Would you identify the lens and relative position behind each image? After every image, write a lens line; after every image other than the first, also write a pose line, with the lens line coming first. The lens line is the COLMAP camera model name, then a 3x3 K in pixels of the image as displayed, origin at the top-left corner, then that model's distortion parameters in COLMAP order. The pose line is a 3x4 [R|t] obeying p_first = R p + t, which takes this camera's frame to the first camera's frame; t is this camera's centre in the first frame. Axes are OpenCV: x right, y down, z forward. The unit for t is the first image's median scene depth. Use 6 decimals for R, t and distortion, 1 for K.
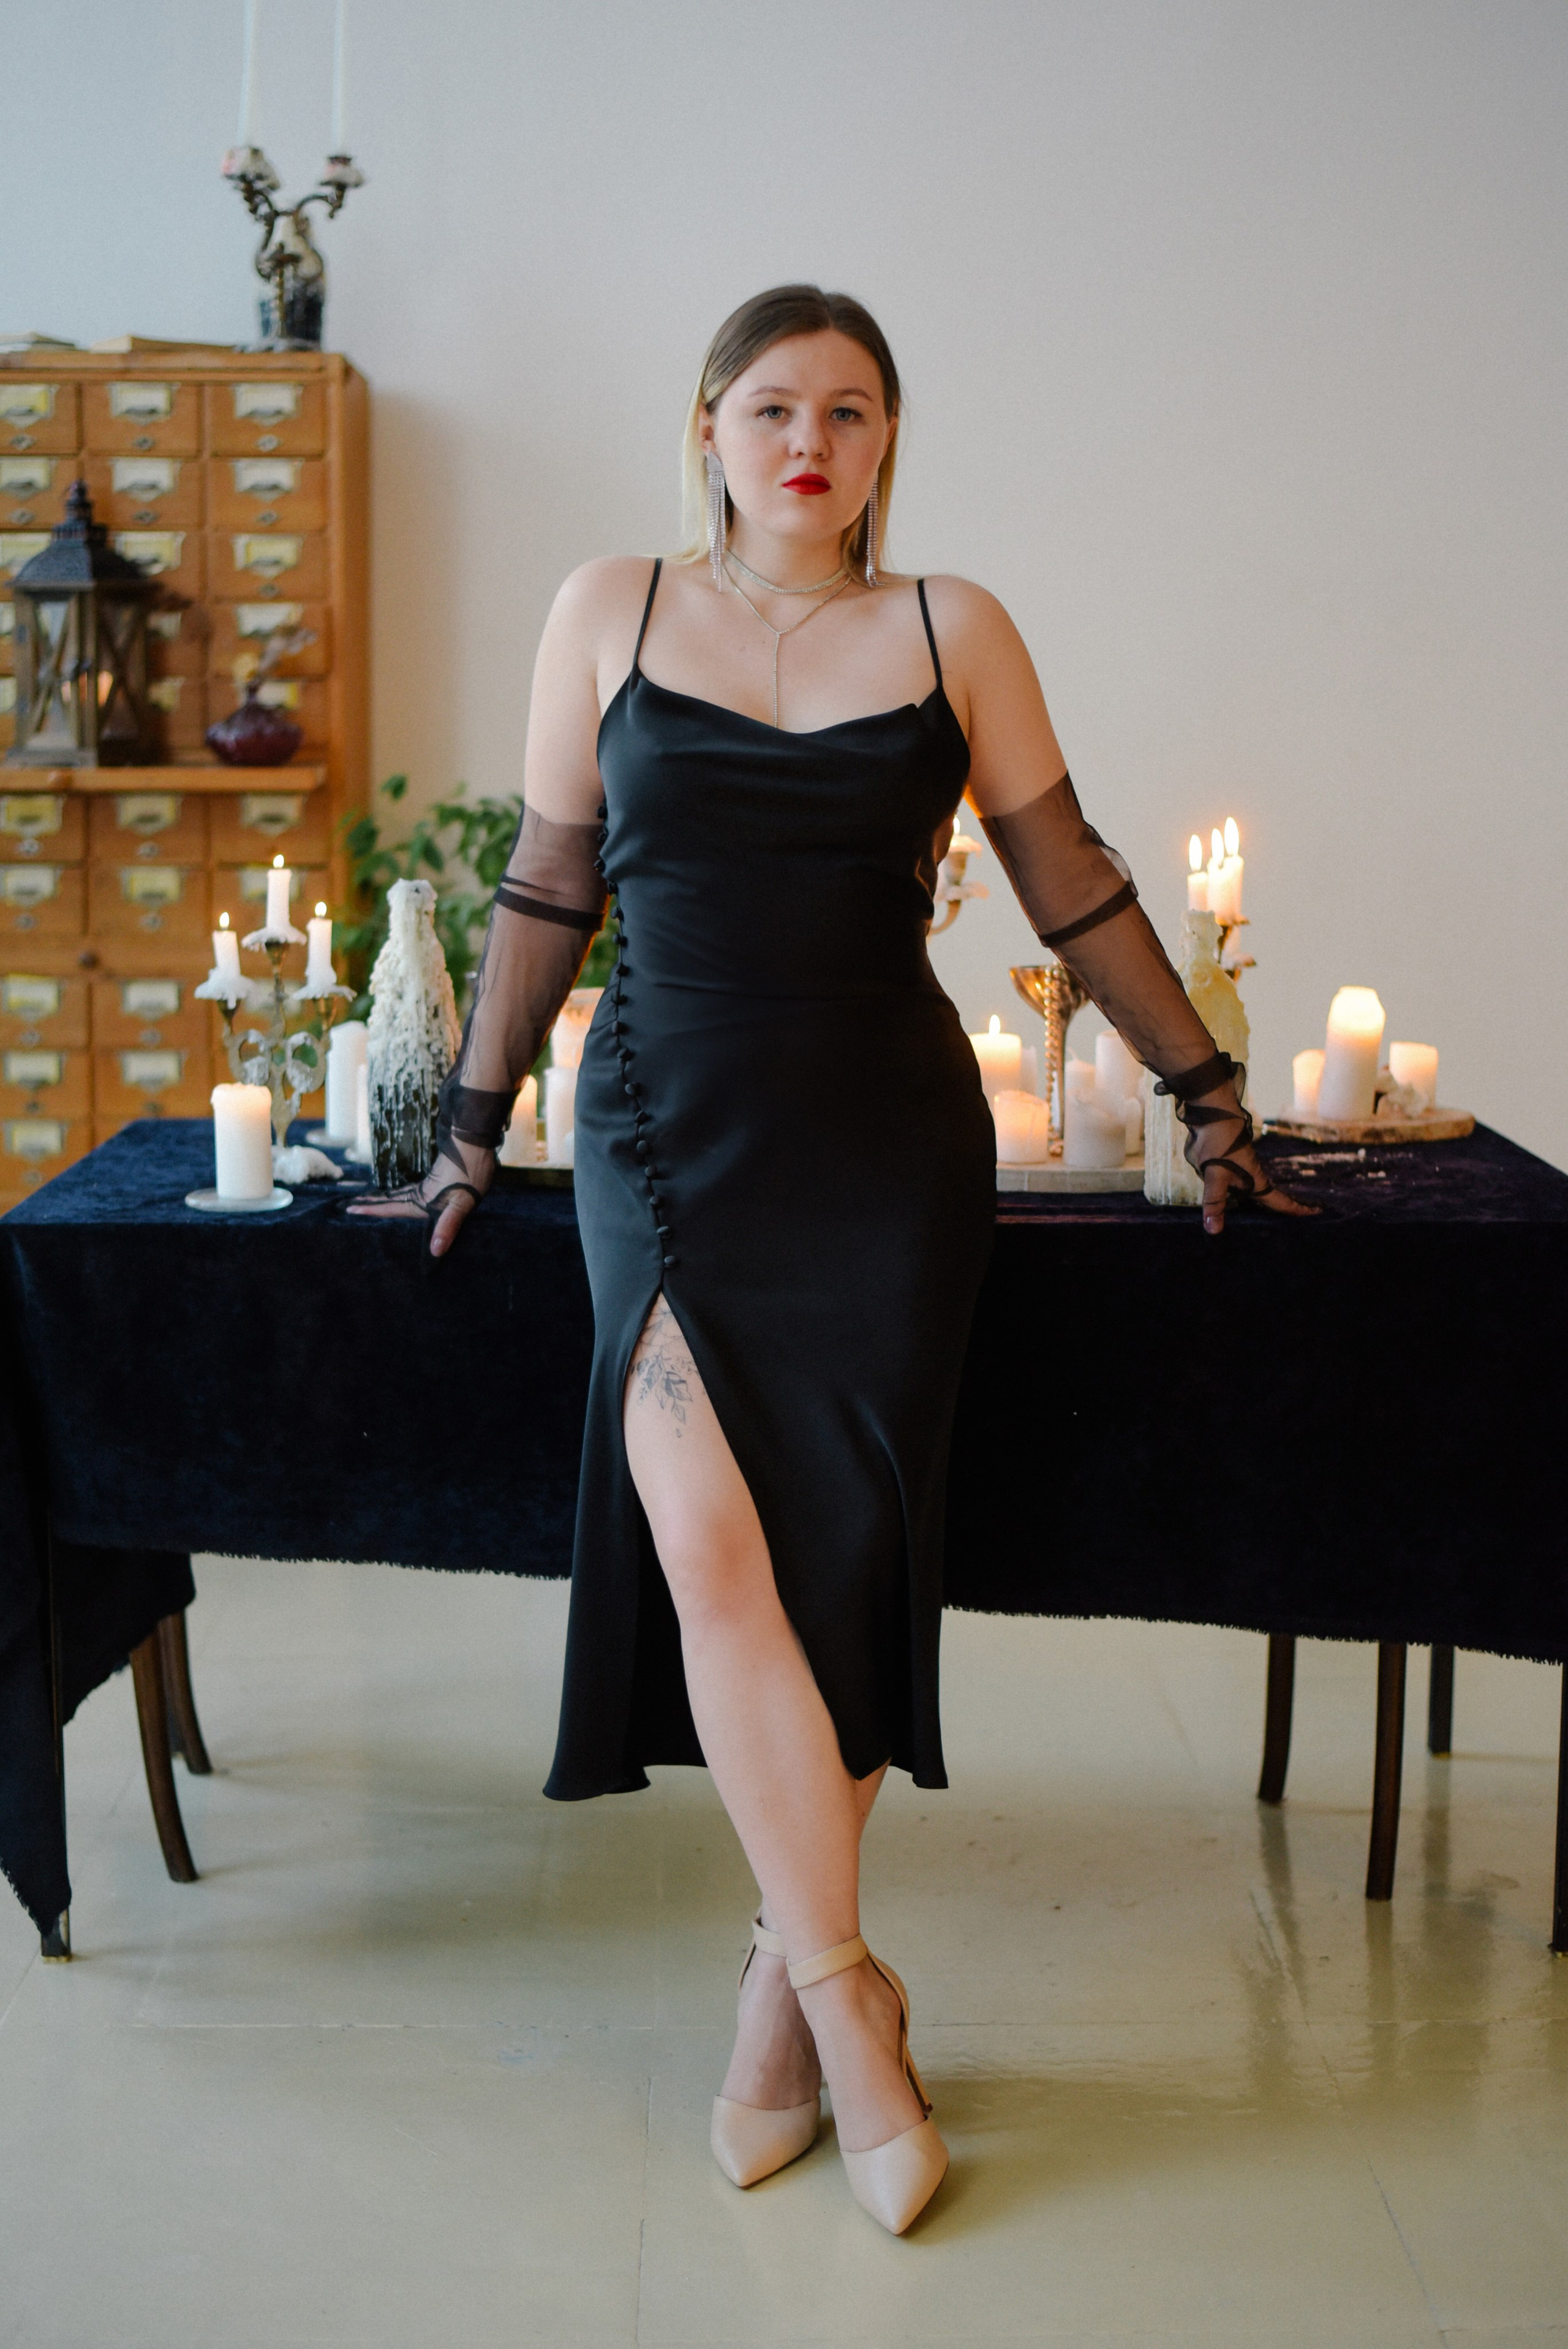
lens RADIAL K [[3361.7, 0, 784.0], [0, 3361.7, 1174.5], [0, 0, 1]] dist [-0.097284, 0.018899]
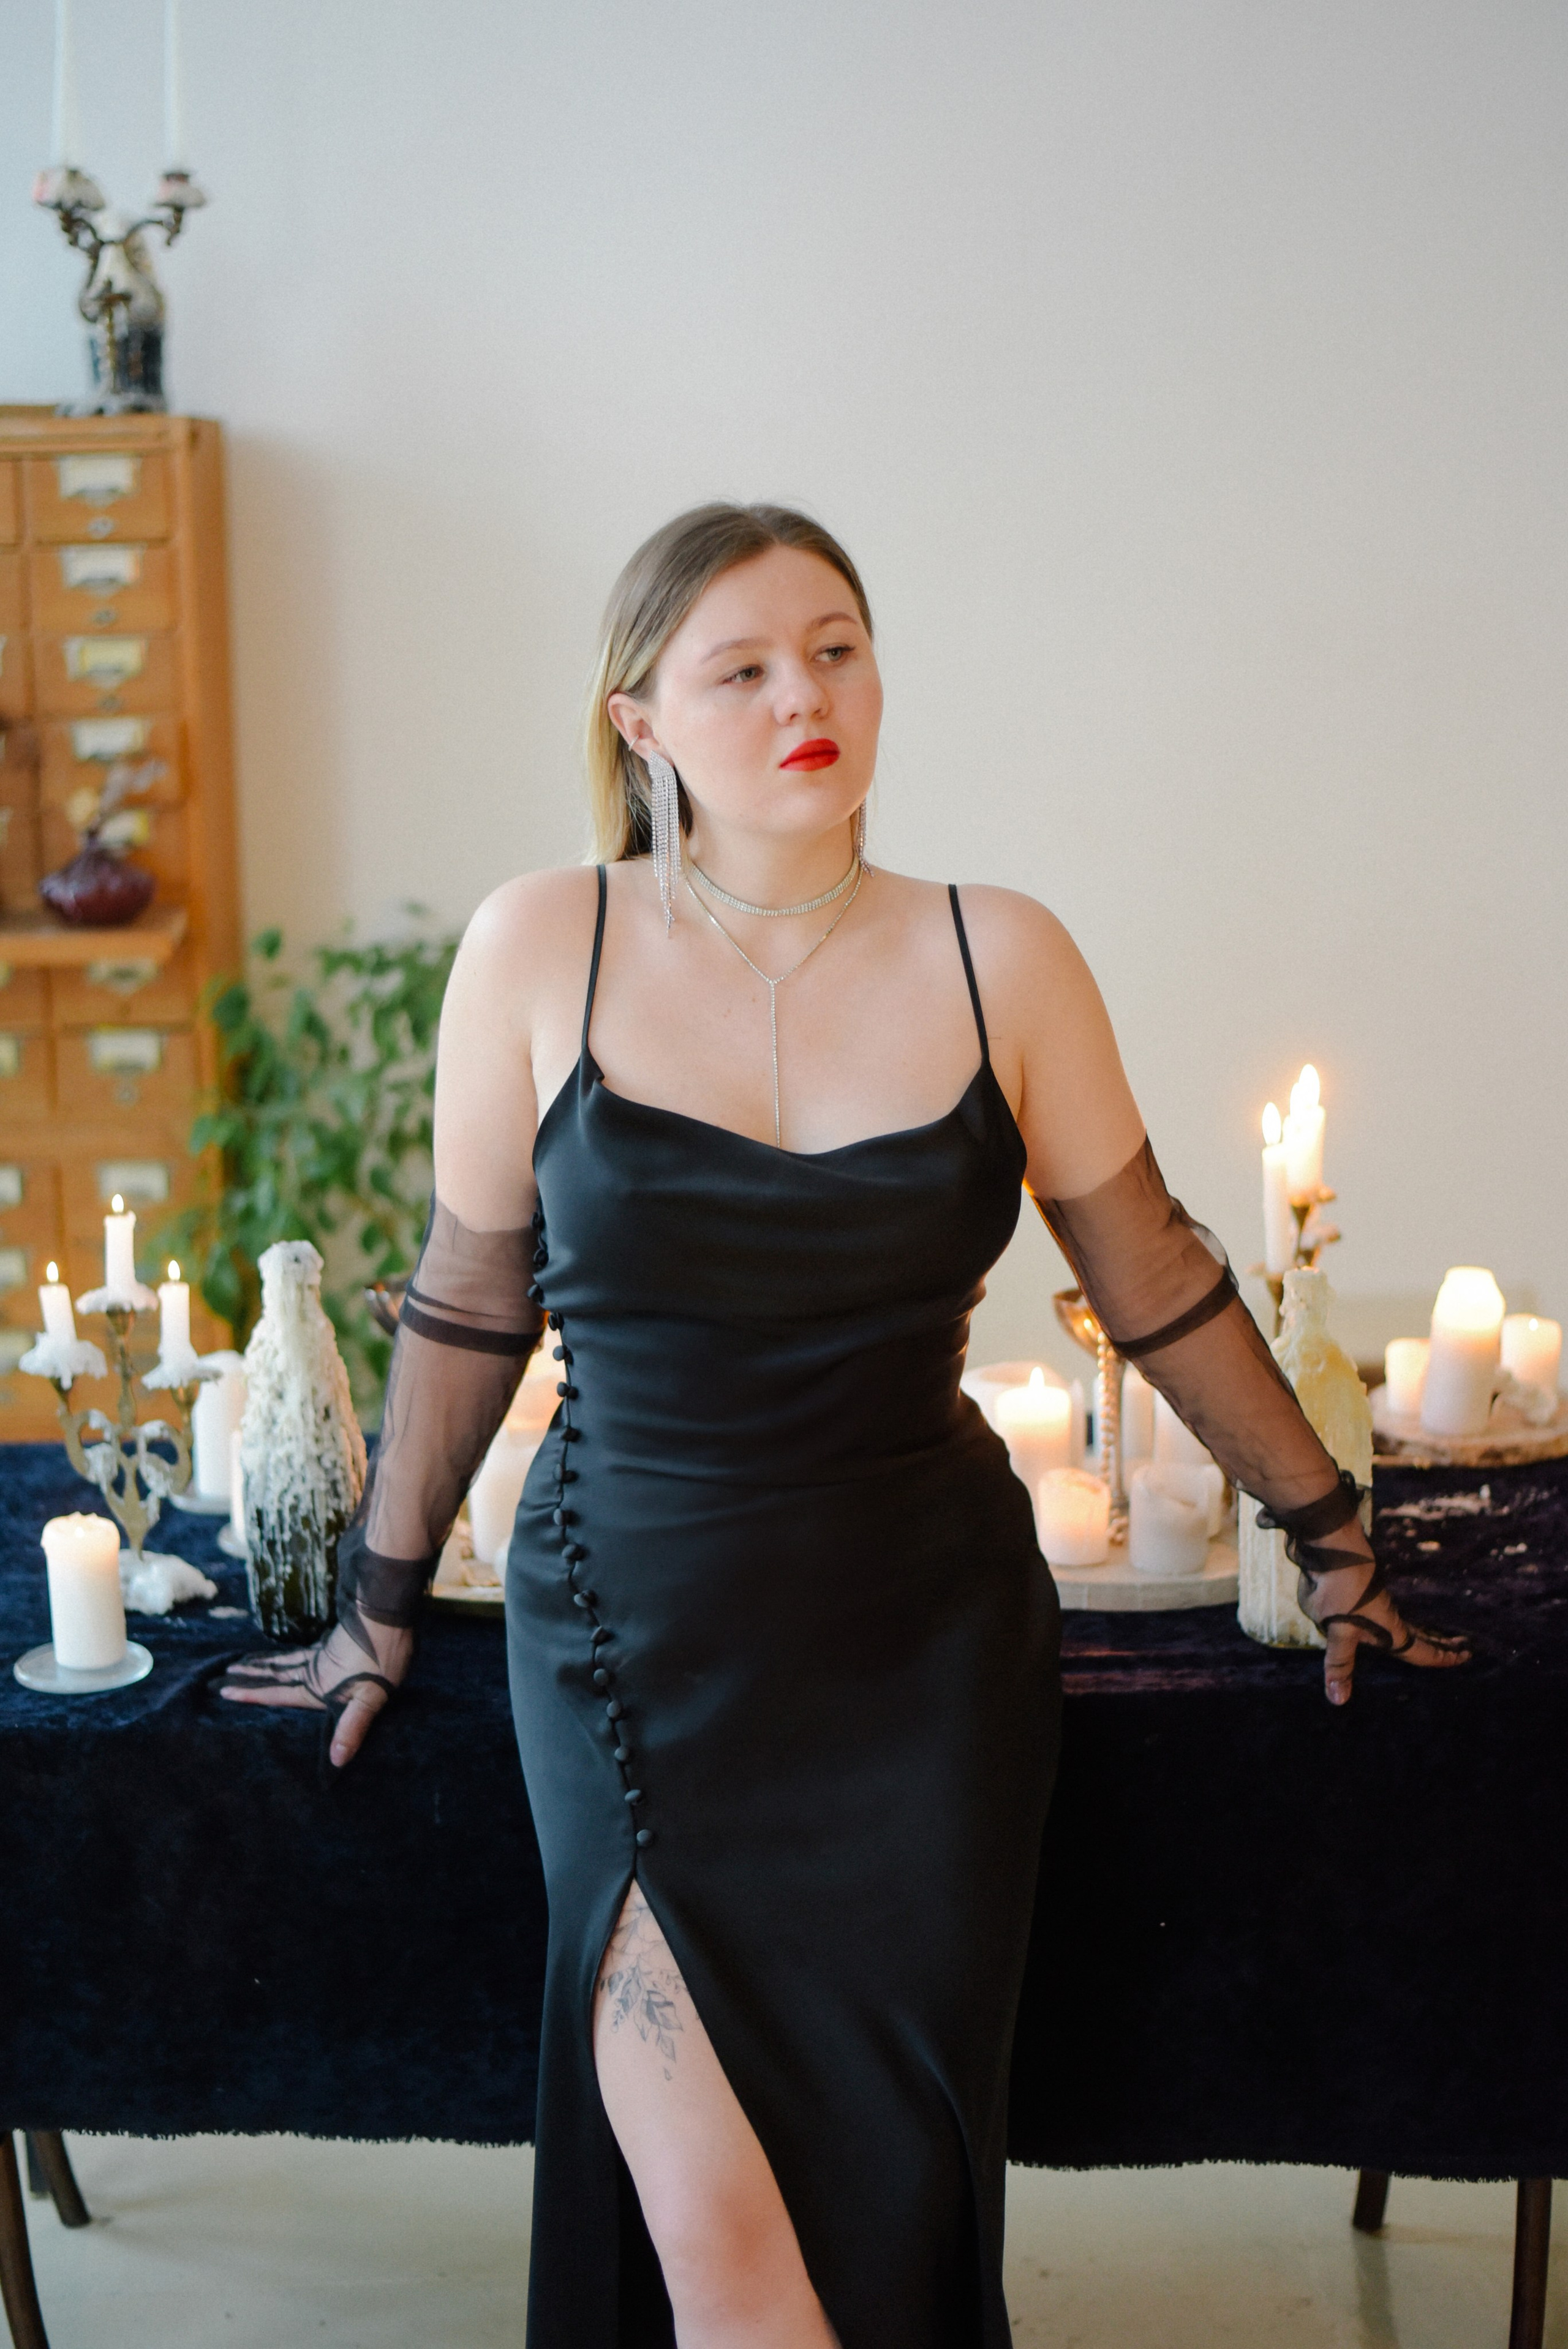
lens RADIAL K [[3361.7, 0, 784.0], [0, 3361.7, 1174.5], [0, 0, 1]] dist [-0.097284, 0.018899]
pose [[0.999208, -0.028021, 0.028265, -0.018126], [0.026340, 0.997959, 0.058173, -0.144798], [-0.029837, -0.057383, 0.997906, 0.222383]]
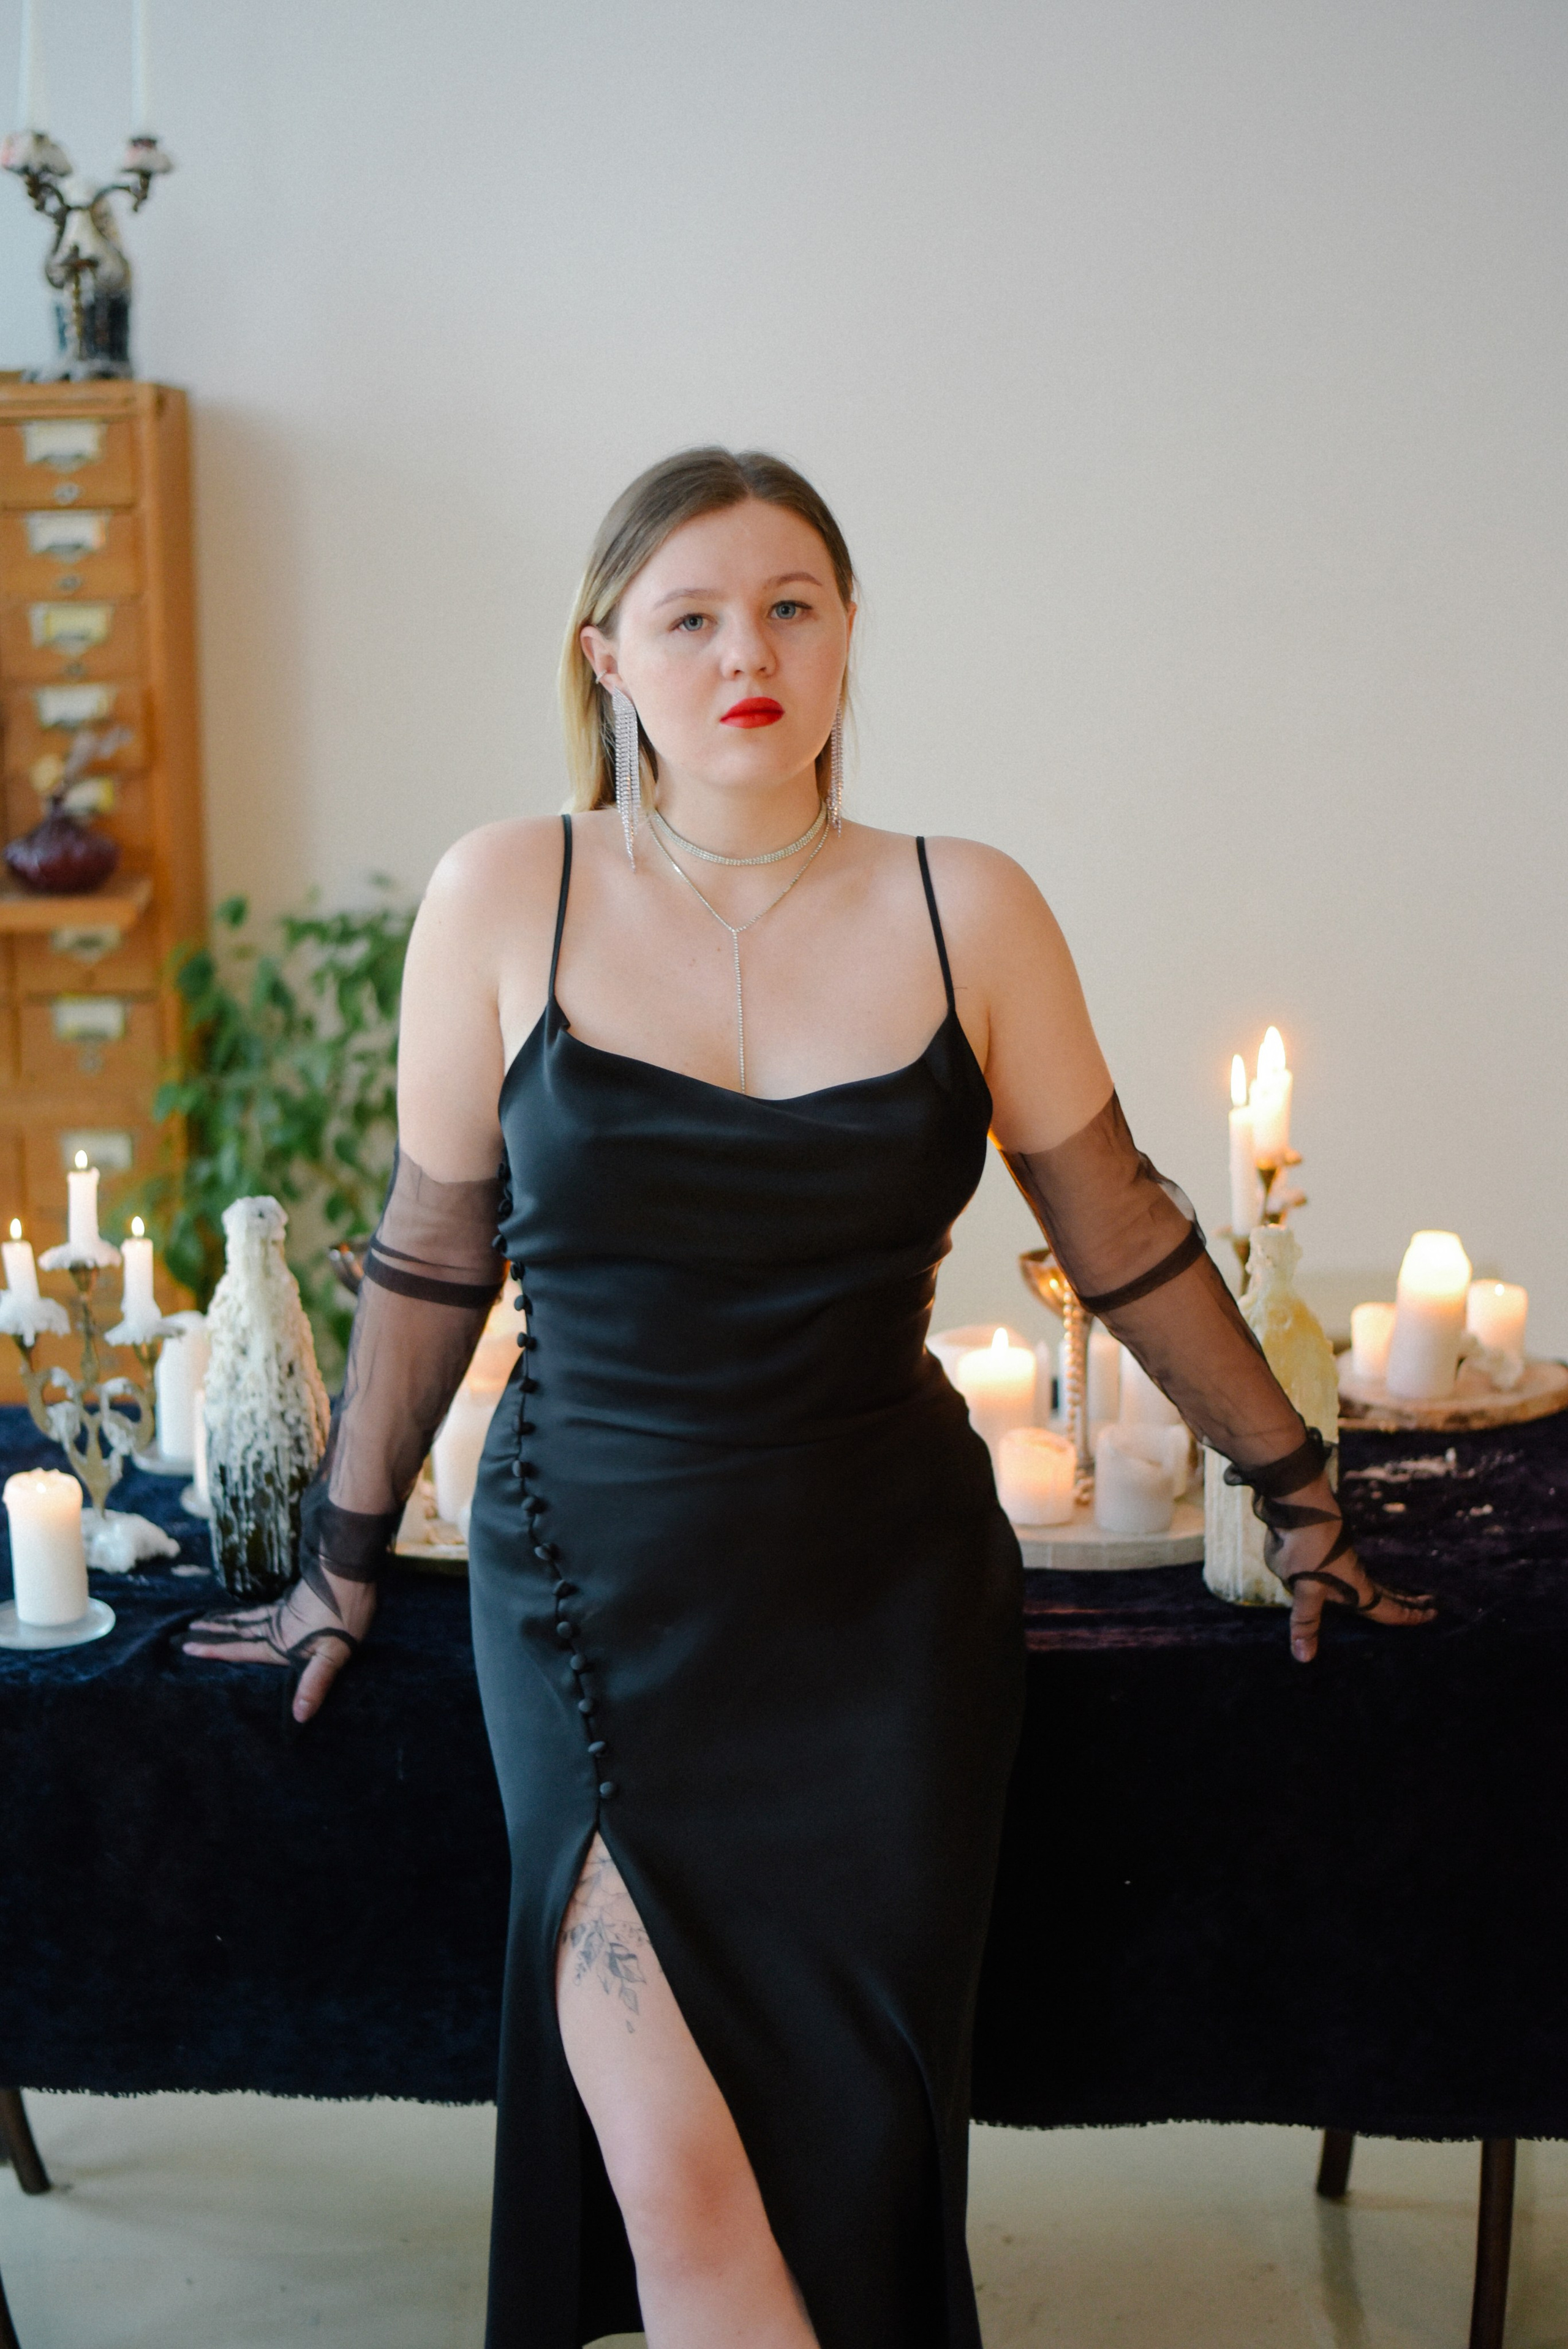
lens RADIAL K [[3361.7, 0, 784.0], [0, 3361.7, 1174.5], [0, 0, 1]] dist [-0.097284, 0.018899]
pose [[0.998935, -0.025249, 0.038625, -0.018551], [0.022910, 0.997944, 0.059850, -0.135871], [-0.040057, -0.058902, 0.997460, 0.223827]]
